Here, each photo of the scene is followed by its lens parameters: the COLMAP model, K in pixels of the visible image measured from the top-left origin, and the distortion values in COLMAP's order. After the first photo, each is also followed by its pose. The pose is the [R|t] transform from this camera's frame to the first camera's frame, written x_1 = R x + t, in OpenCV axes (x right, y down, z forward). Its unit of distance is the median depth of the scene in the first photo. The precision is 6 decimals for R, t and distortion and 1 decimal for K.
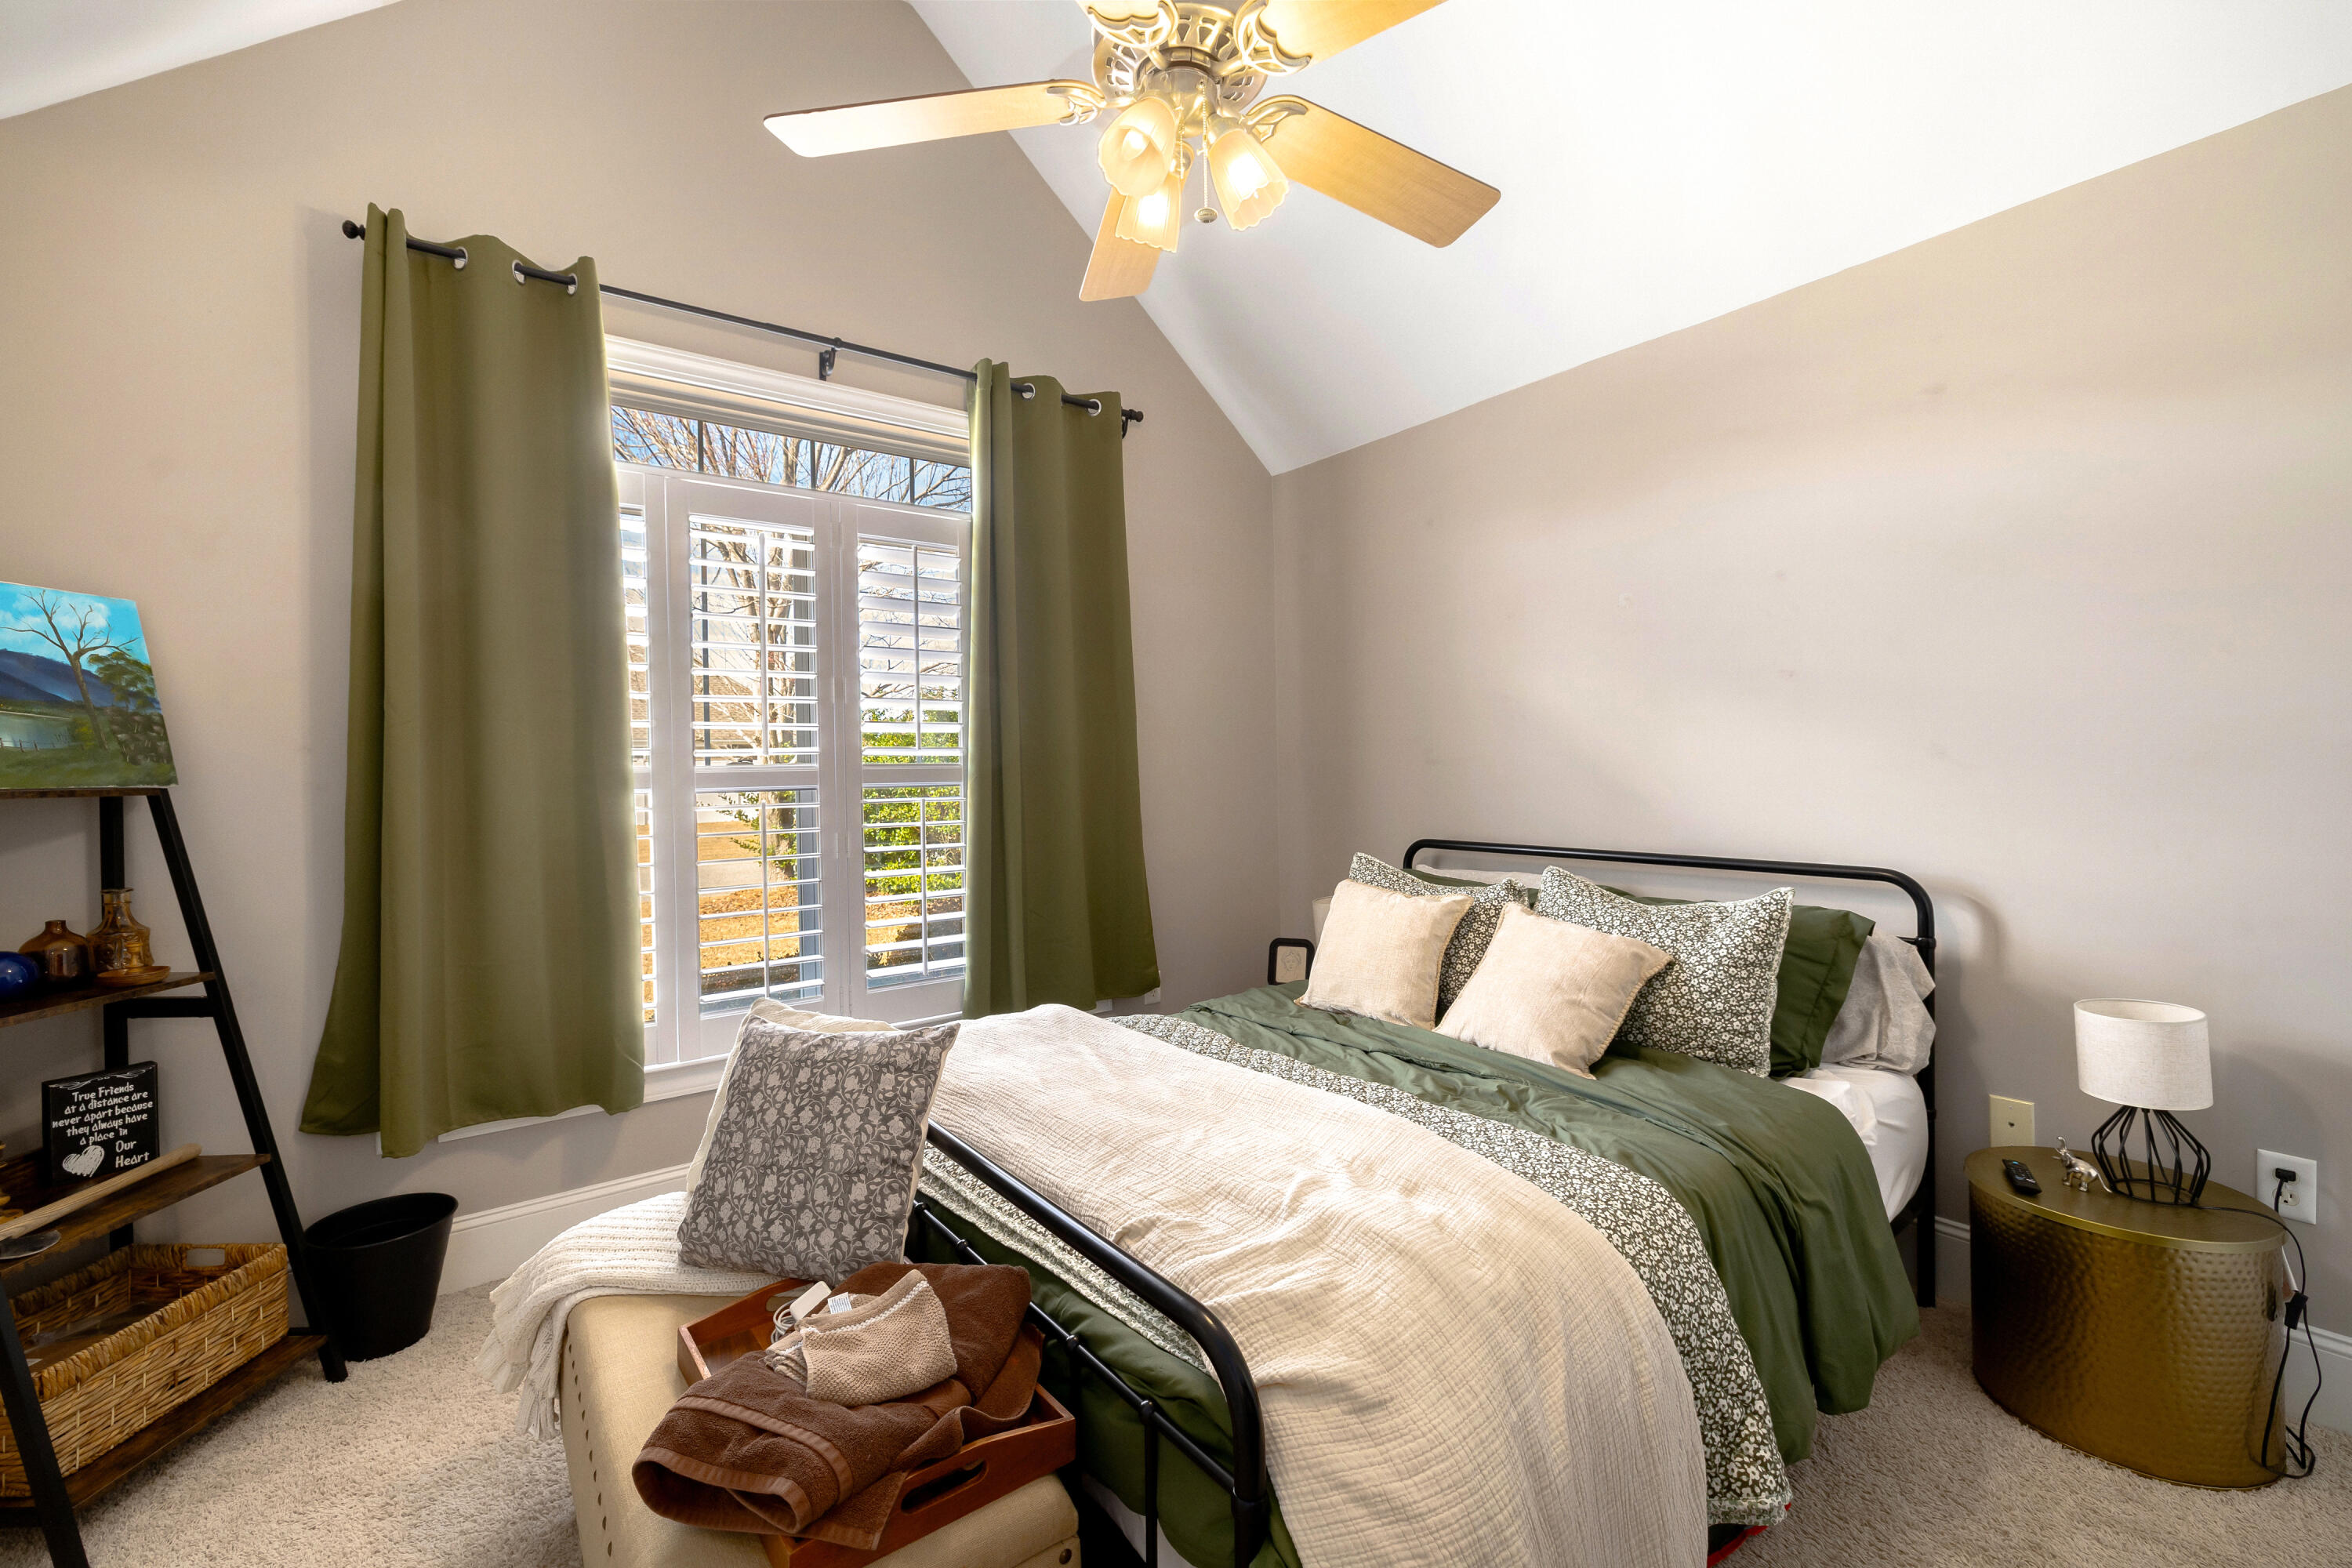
lens RADIAL K [[1003.1, 0, 1176.0], [0, 1003.1, 784.0], [0, 0, 1]] dist [0.000615, 0.000000]
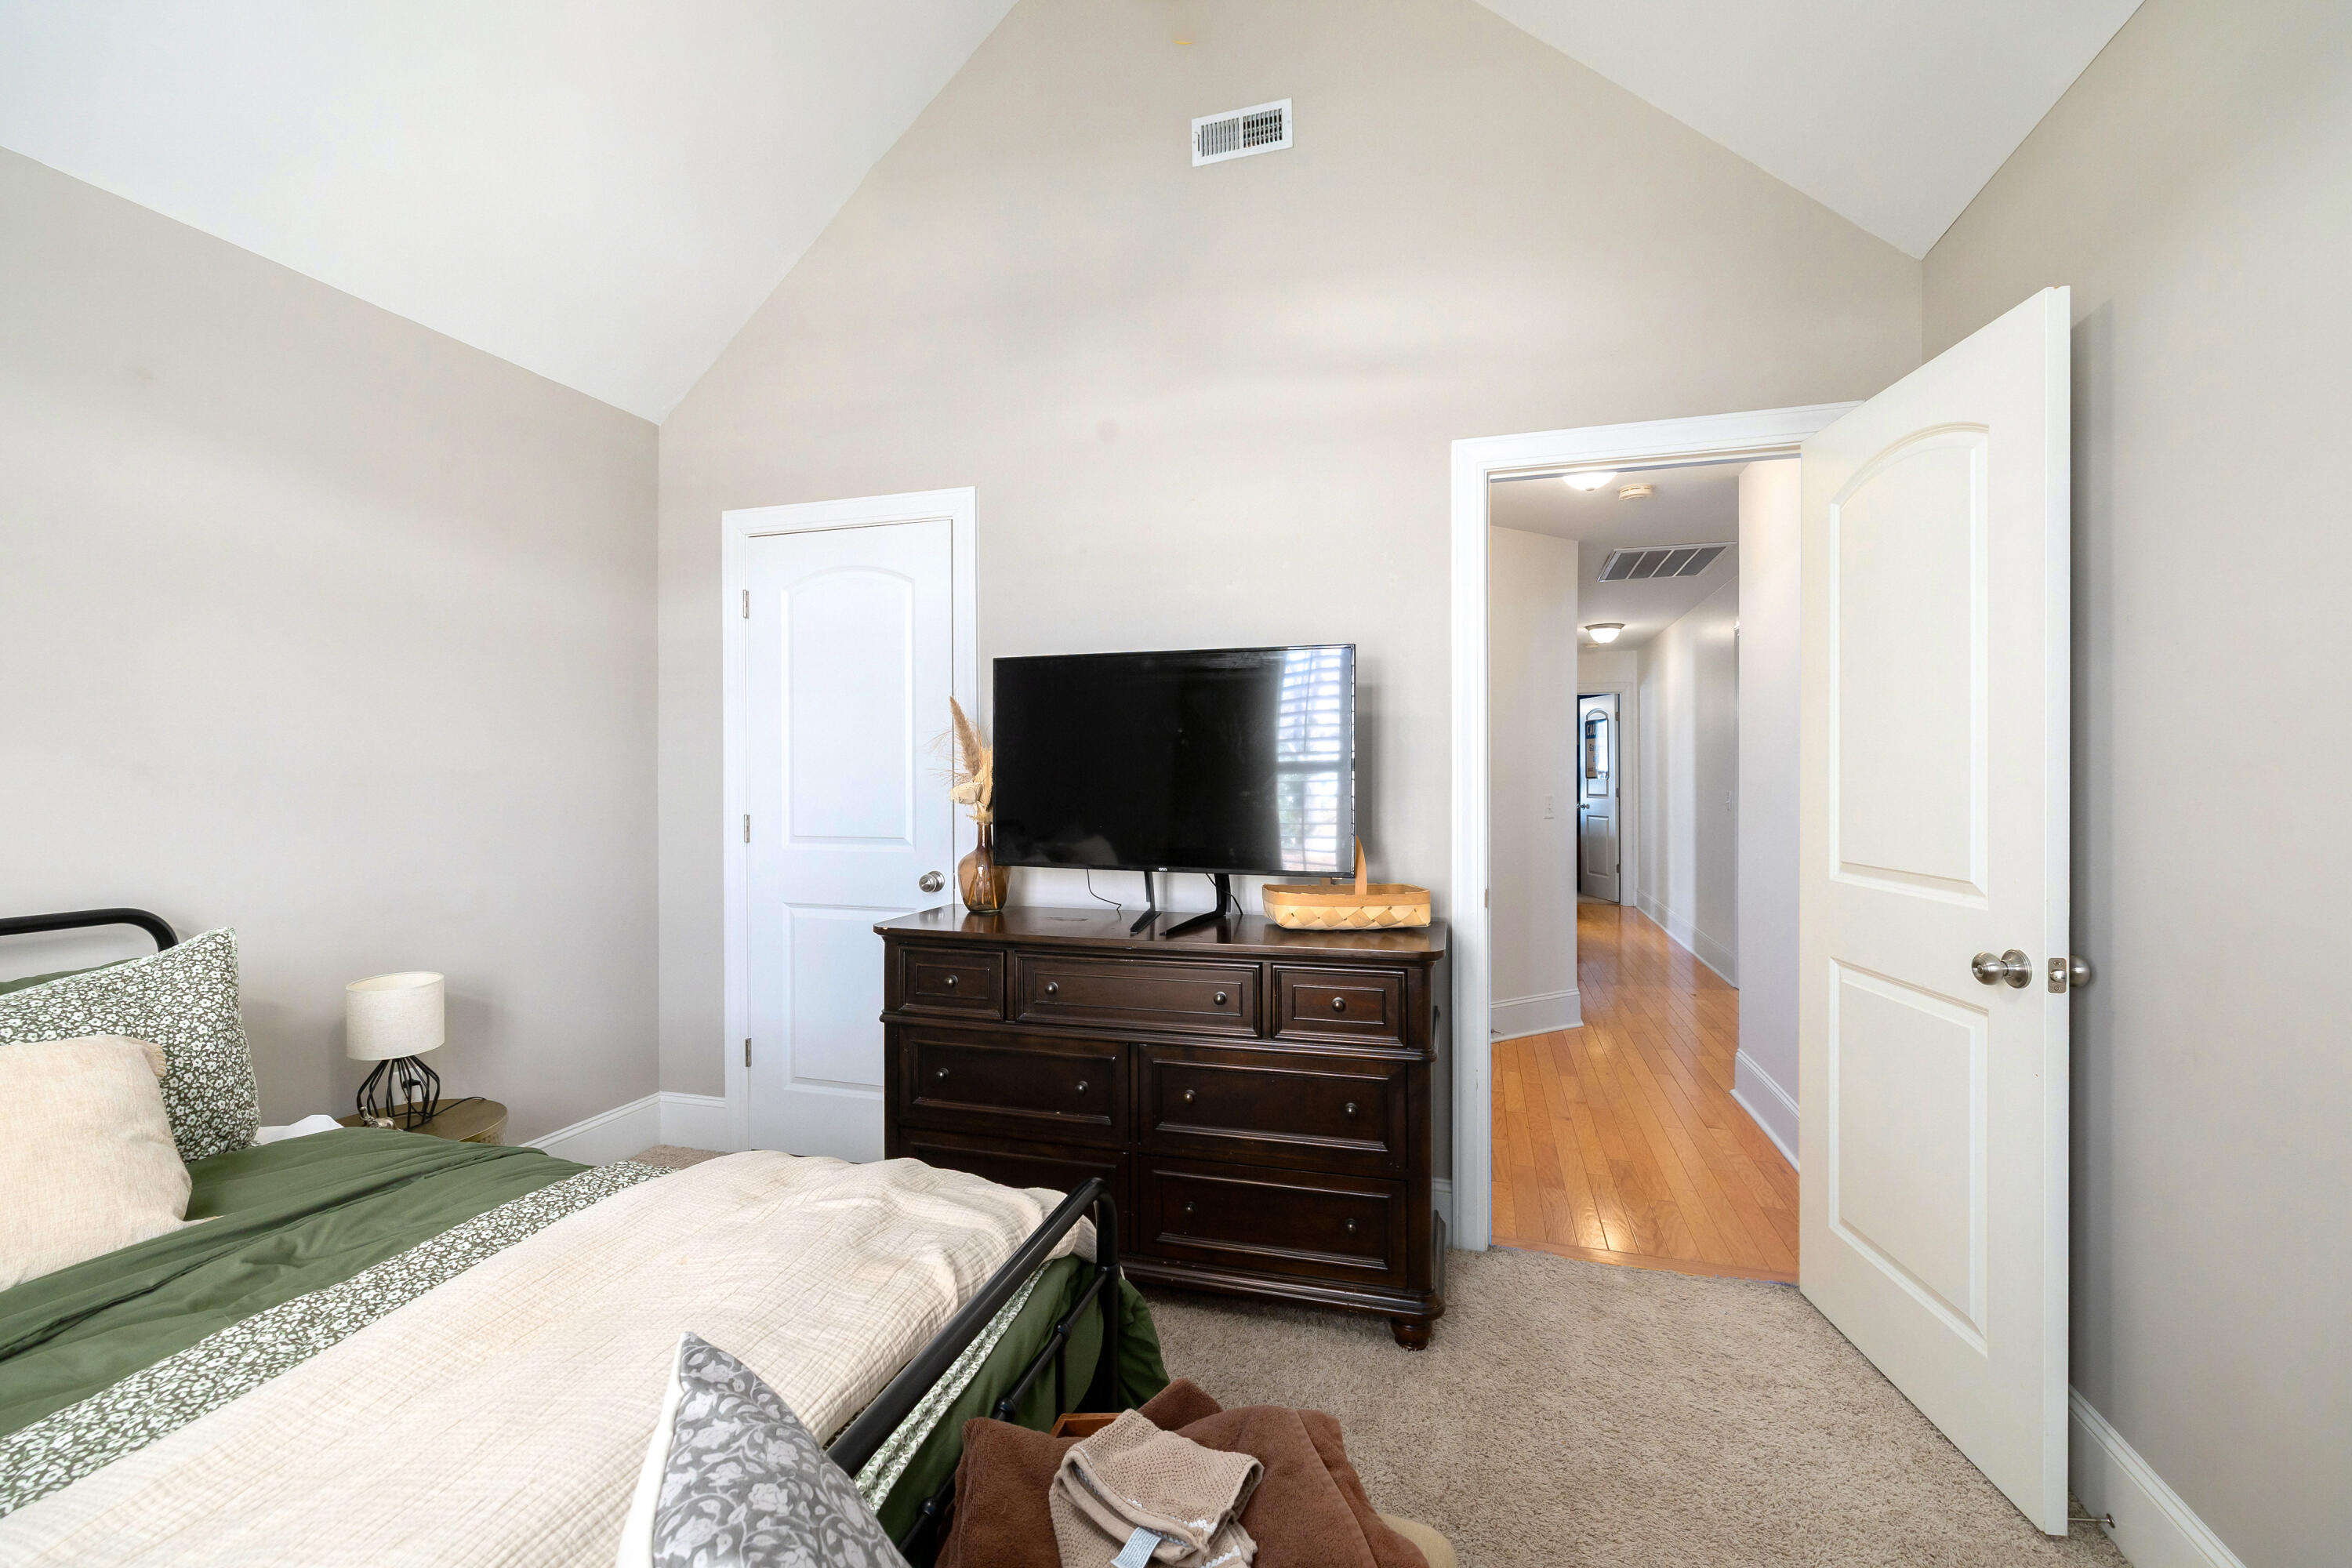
lens RADIAL K [[1003.1, 0, 1176.0], [0, 1003.1, 784.0], [0, 0, 1]] dist [0.000615, 0.000000]
pose [[-0.607010, 0.022051, 0.794388, -0.649650], [0.022565, 0.999690, -0.010508, 0.008476], [-0.794374, 0.011547, -0.607320, 1.004754]]
